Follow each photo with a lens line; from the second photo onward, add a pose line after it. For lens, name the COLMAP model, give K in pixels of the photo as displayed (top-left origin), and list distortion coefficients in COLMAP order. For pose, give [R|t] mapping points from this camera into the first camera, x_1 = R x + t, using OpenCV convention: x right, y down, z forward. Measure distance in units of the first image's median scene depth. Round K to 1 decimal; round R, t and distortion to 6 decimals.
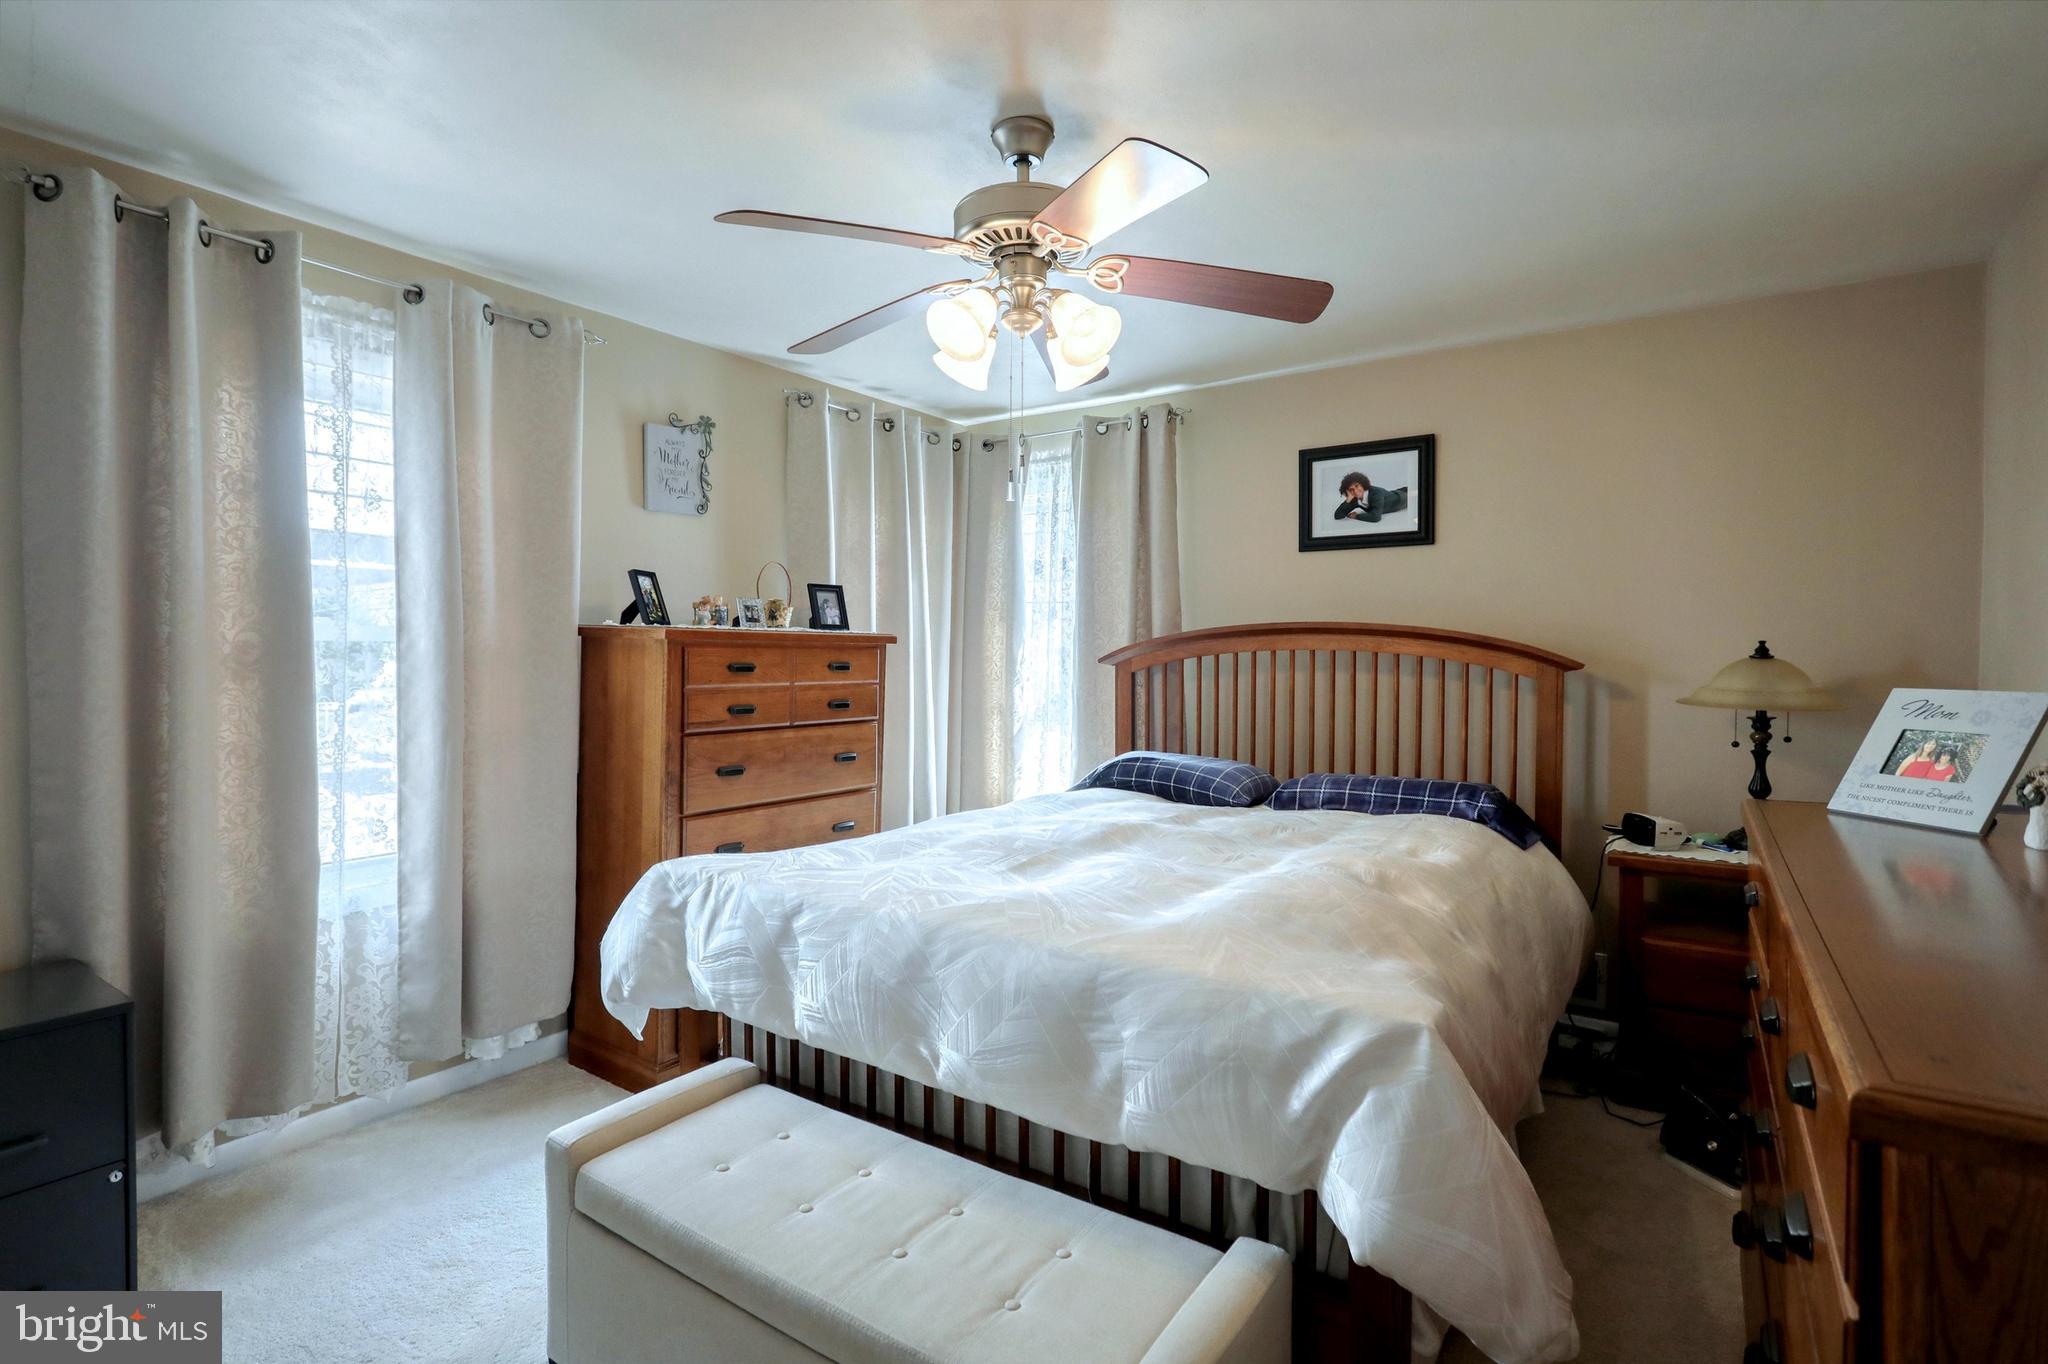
lens RADIAL K [[952.6, 0, 1025.4], [0, 952.6, 673.3], [0, 0, 1]] dist [-0.000988, 0.000972]
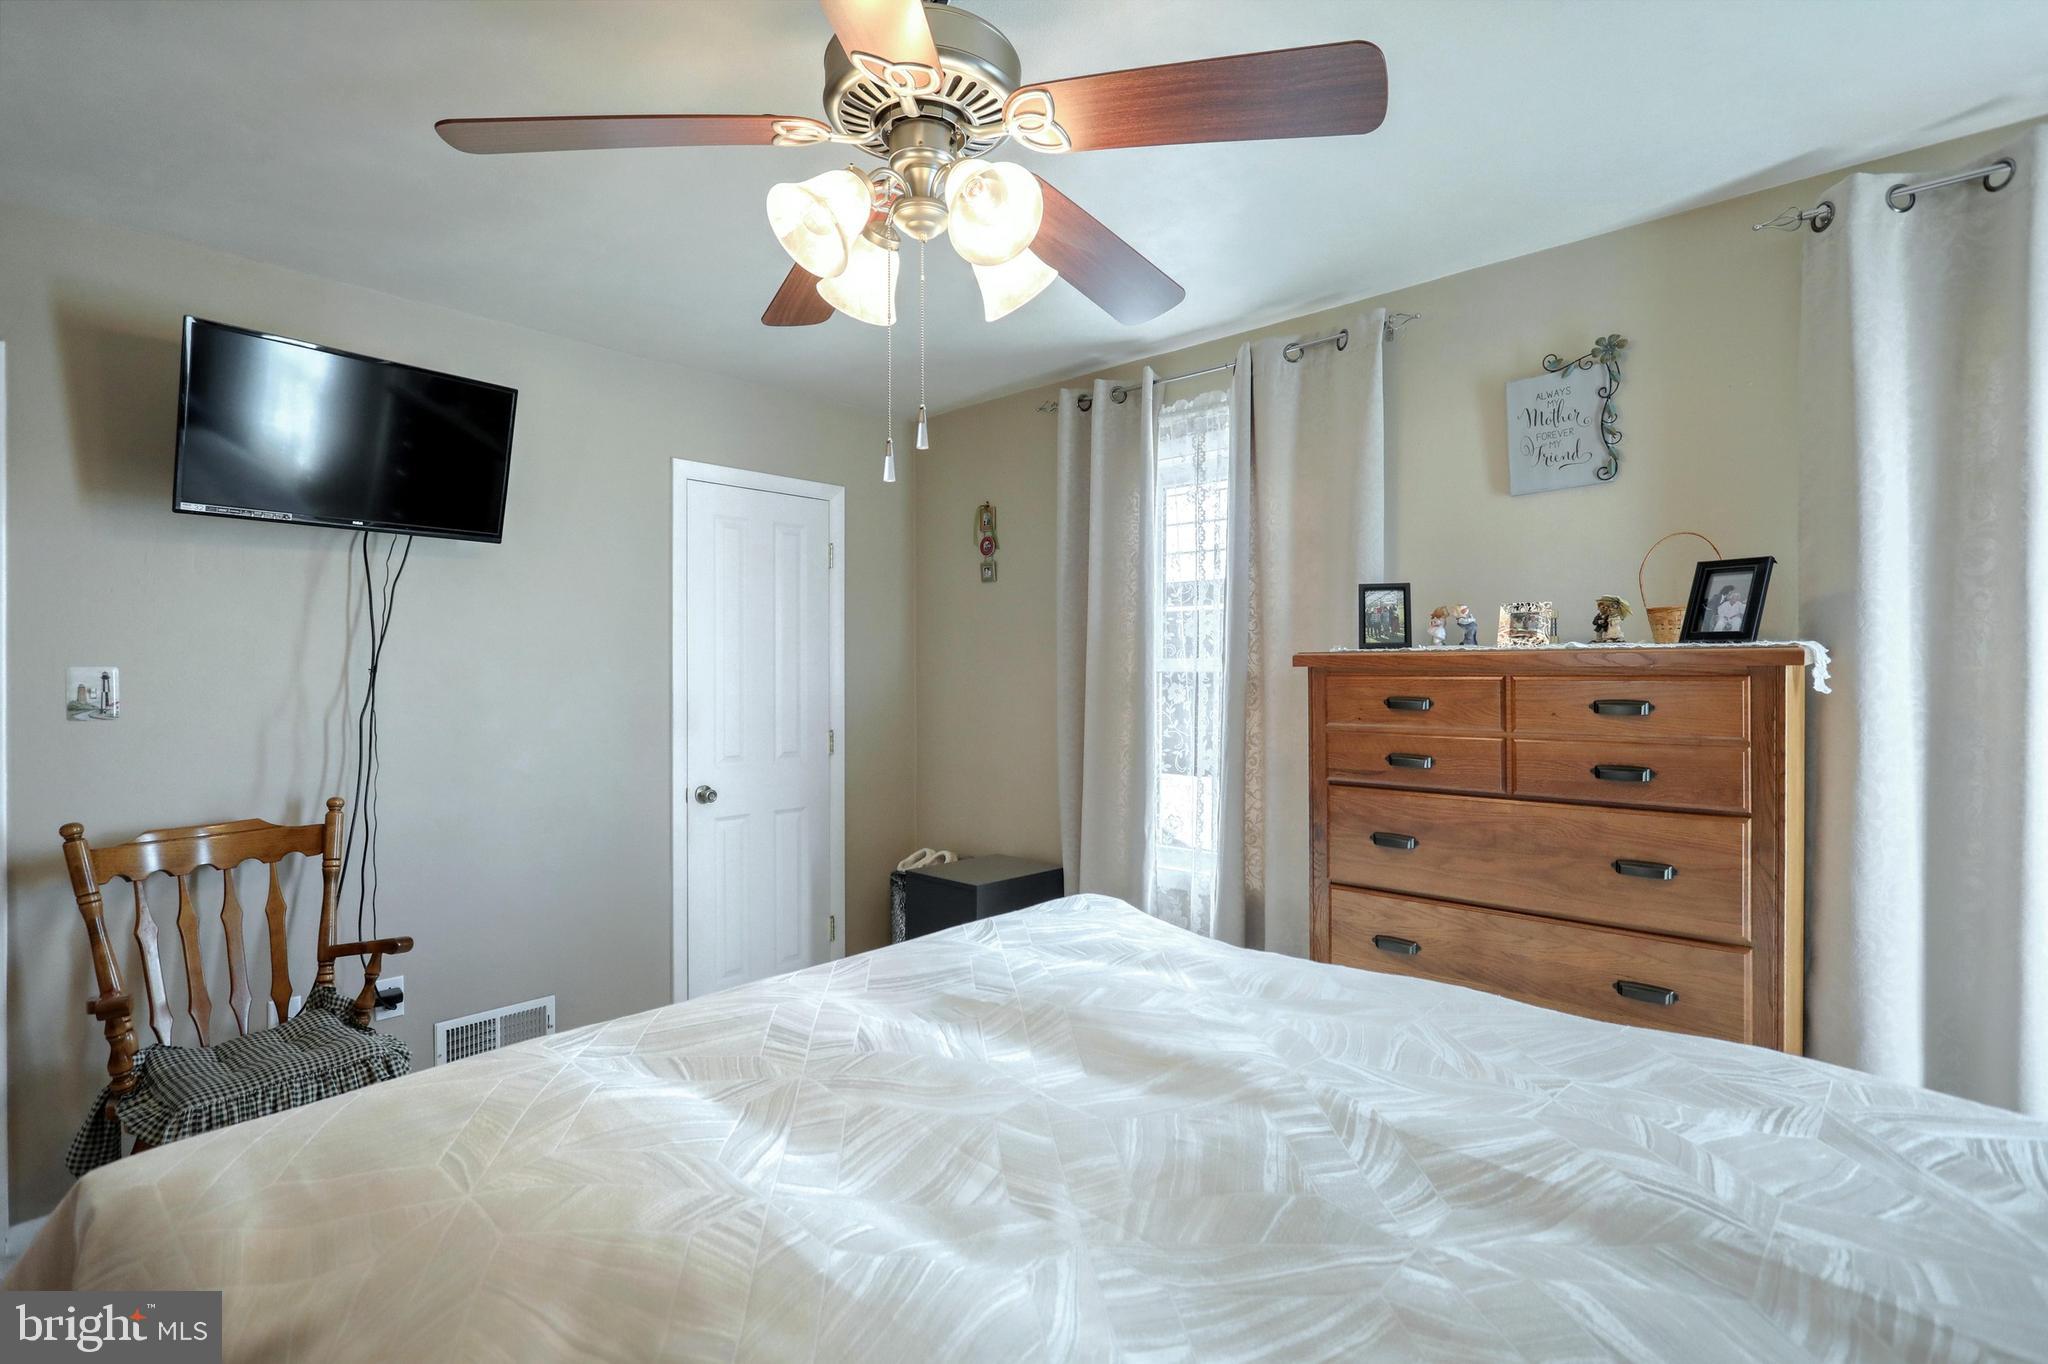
lens RADIAL K [[952.6, 0, 1024.0], [0, 952.6, 675.7], [0, 0, 1]] dist [-0.000988, 0.000972]
pose [[-0.116801, -0.001258, -0.993155, 0.415051], [-0.017804, 0.999841, 0.000827, -0.020120], [0.992996, 0.017779, -0.116805, 0.706149]]
